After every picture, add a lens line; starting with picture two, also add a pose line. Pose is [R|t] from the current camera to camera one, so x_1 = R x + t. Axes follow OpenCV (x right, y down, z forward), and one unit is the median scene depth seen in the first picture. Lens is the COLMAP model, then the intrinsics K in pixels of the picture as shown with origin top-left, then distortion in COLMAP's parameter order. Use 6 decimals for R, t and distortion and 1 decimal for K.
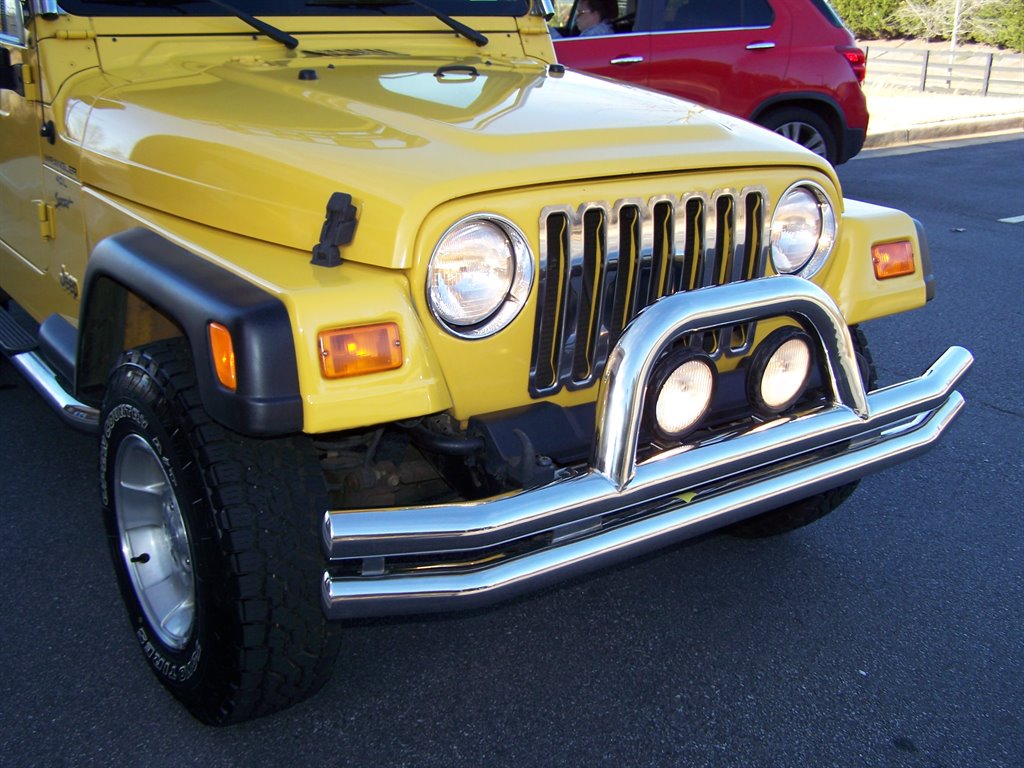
lens RADIAL K [[1154.3, 0, 482.8], [0, 1154.3, 409.3], [0, 0, 1]] dist [-0.210478, 0.367735]
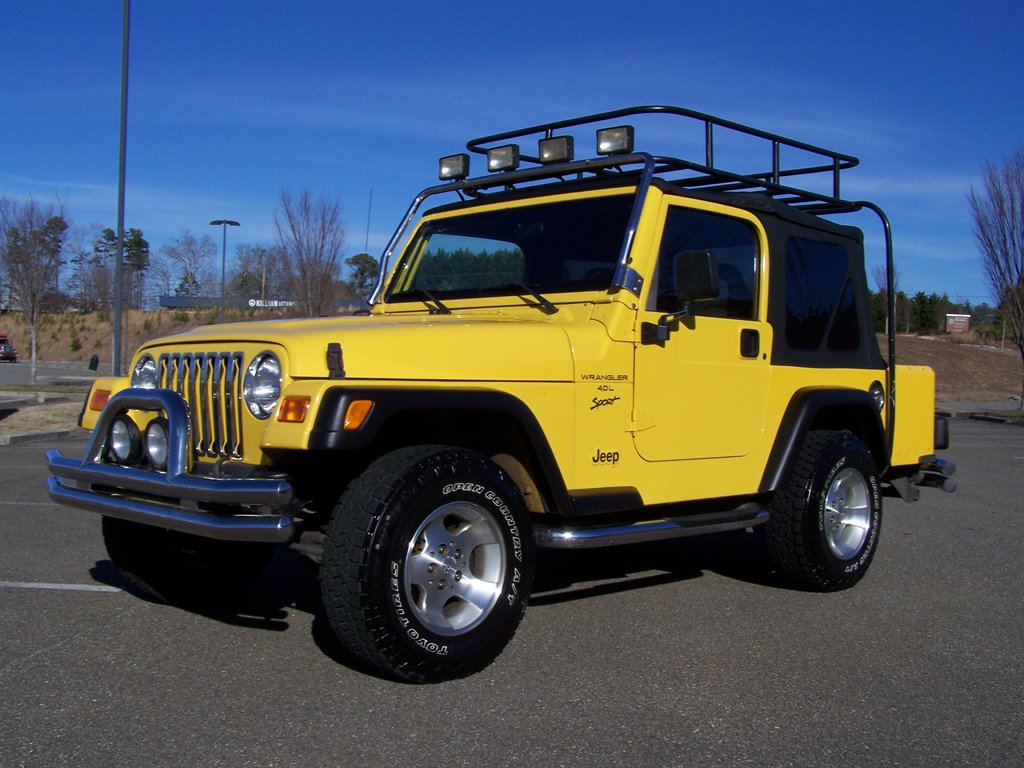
lens RADIAL K [[1172.4, 0, 486.8], [0, 1172.4, 405.9], [0, 0, 1]] dist [-0.203381, 0.378917]
pose [[0.152965, -0.009895, -0.988182, 1.777773], [-0.362684, 0.929611, -0.065450, -0.129519], [0.919273, 0.368409, 0.138609, 1.020101]]
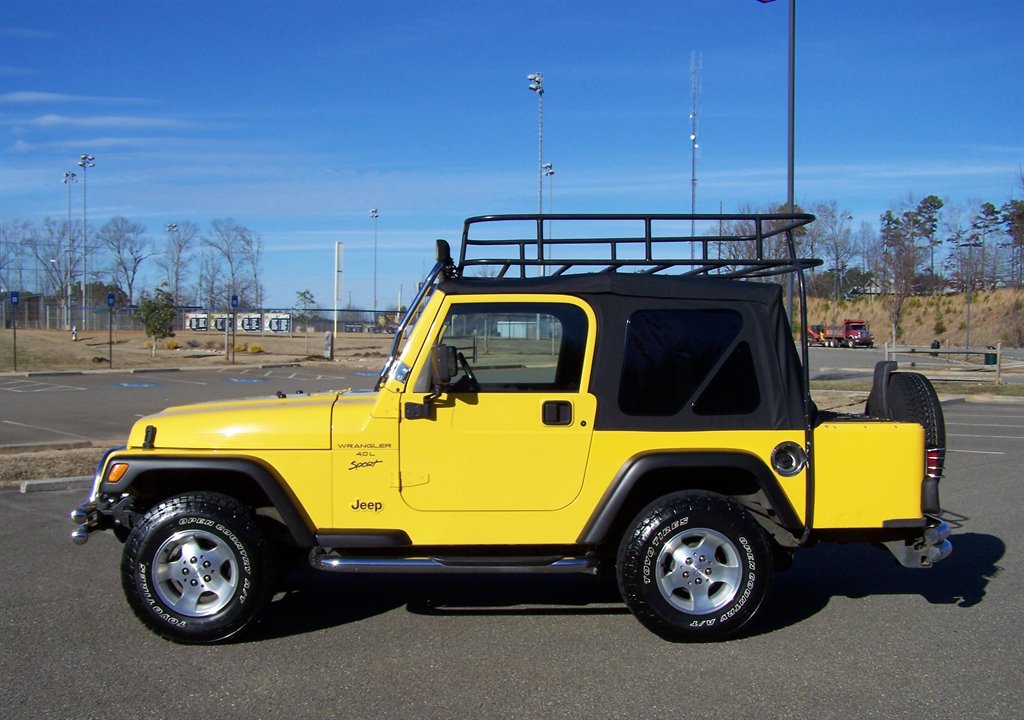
lens RADIAL K [[1200.4, 0, 474.1], [0, 1200.4, 412.5], [0, 0, 1]] dist [-0.199651, 0.369519]
pose [[-0.559355, 0.007213, -0.828897, 1.922401], [-0.311834, 0.924677, 0.218478, -0.981473], [0.768037, 0.380685, -0.514974, 2.745877]]
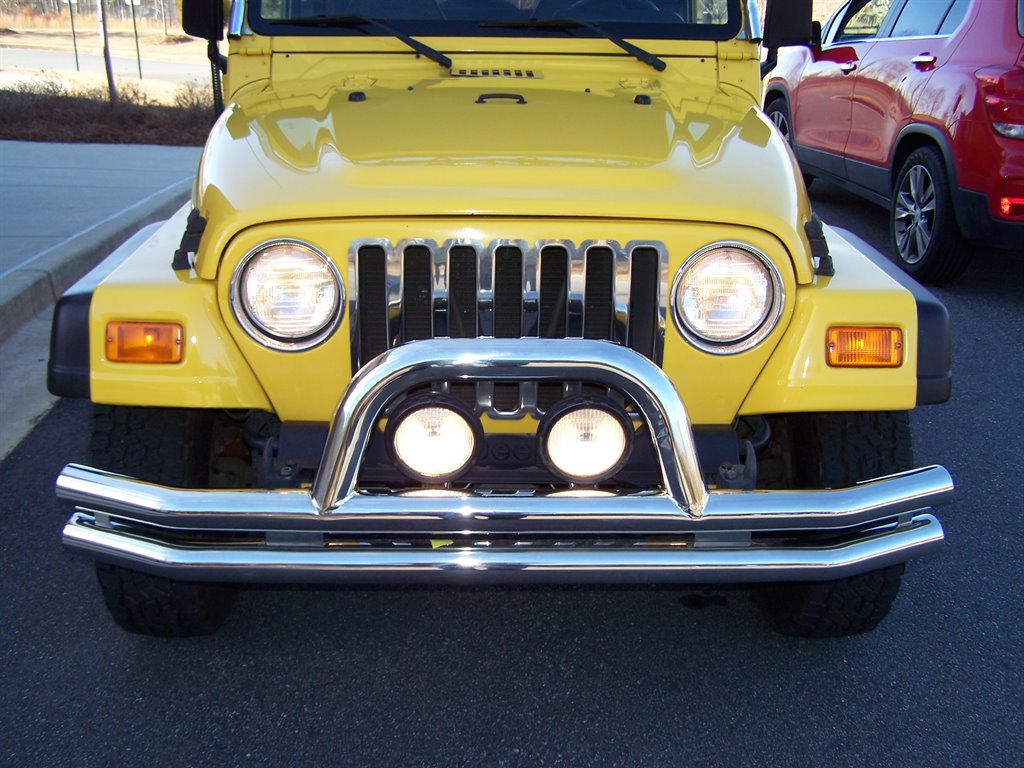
lens RADIAL K [[1154.3, 0, 482.8], [0, 1154.3, 409.3], [0, 0, 1]] dist [-0.210478, 0.367735]
pose [[0.828078, 0.190215, -0.527357, 0.582335], [-0.186084, 0.980607, 0.061504, -0.085980], [0.528829, 0.047203, 0.847415, 0.138166]]
